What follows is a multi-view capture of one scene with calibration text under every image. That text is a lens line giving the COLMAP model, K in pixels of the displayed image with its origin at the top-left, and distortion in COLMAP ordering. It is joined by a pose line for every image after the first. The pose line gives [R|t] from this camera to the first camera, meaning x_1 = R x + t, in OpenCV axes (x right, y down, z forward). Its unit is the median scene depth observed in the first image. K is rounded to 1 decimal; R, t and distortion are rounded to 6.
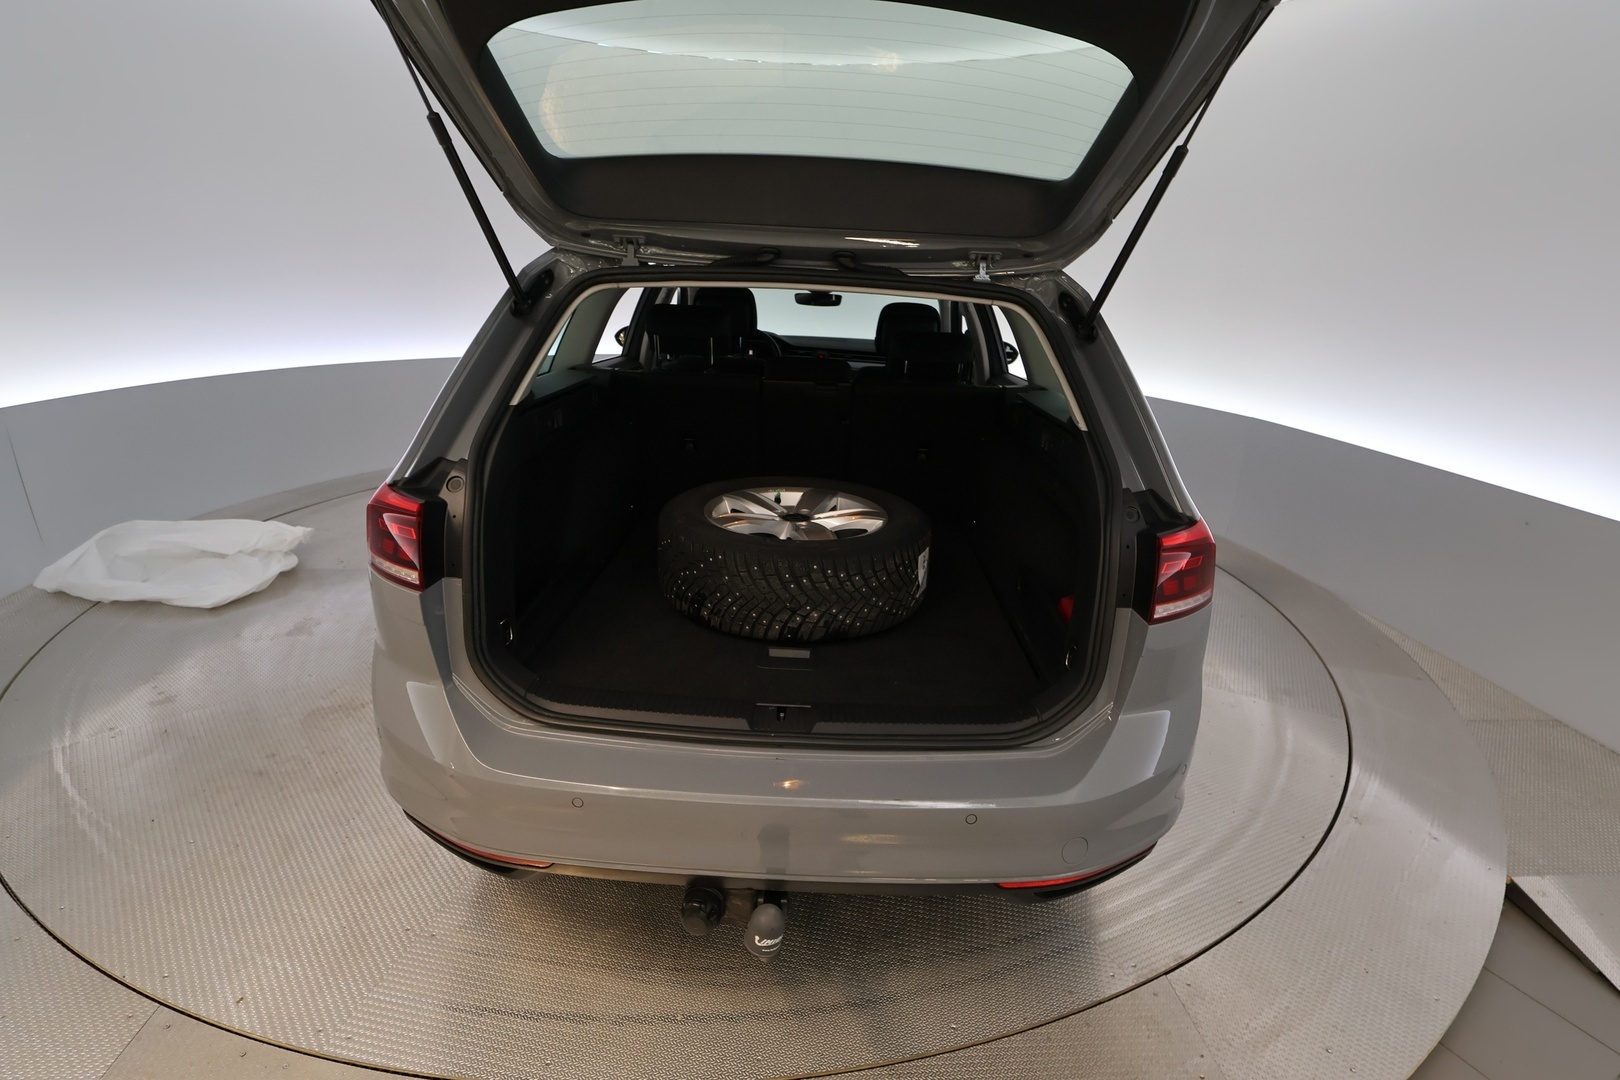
lens RADIAL K [[813.7, 0, 808.9], [0, 813.7, 537.2], [0, 0, 1]] dist [0.003495, 0.001032]
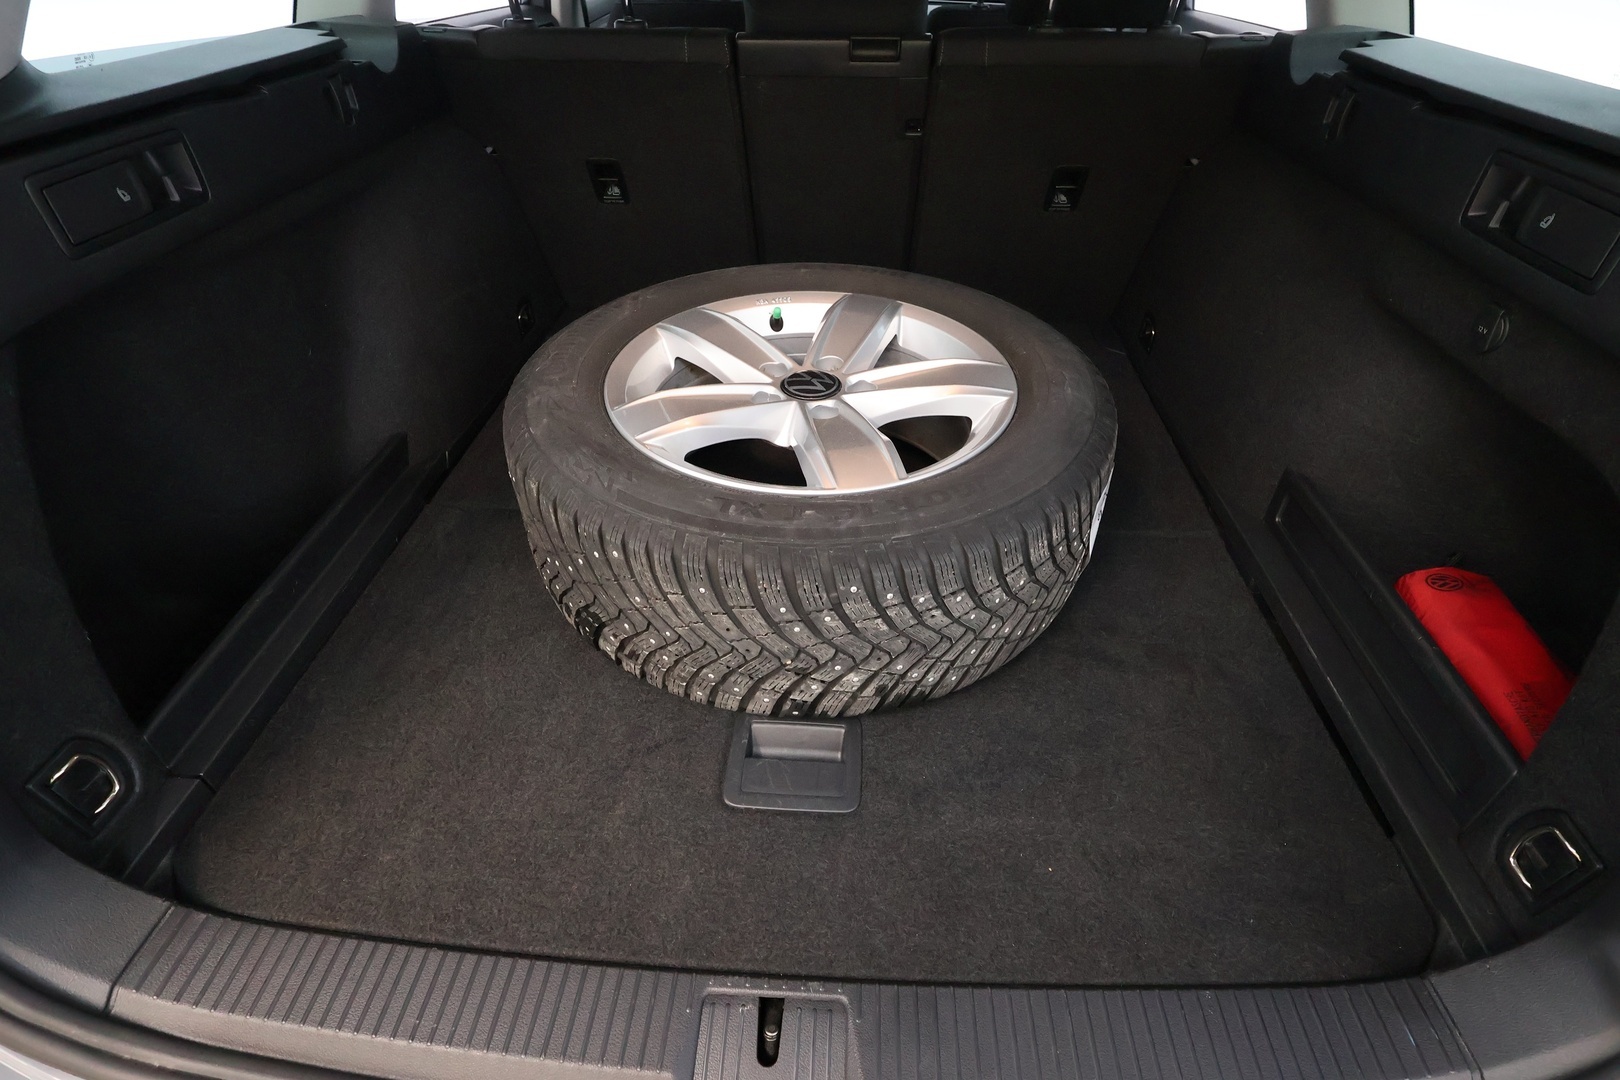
lens RADIAL K [[813.7, 0, 815.0], [0, 813.7, 544.8], [0, 0, 1]] dist [0.003495, 0.001032]
pose [[0.998880, -0.010703, -0.046096, 0.007429], [0.026393, 0.934517, 0.354938, -0.118689], [0.039279, -0.355757, 0.933753, 0.629120]]
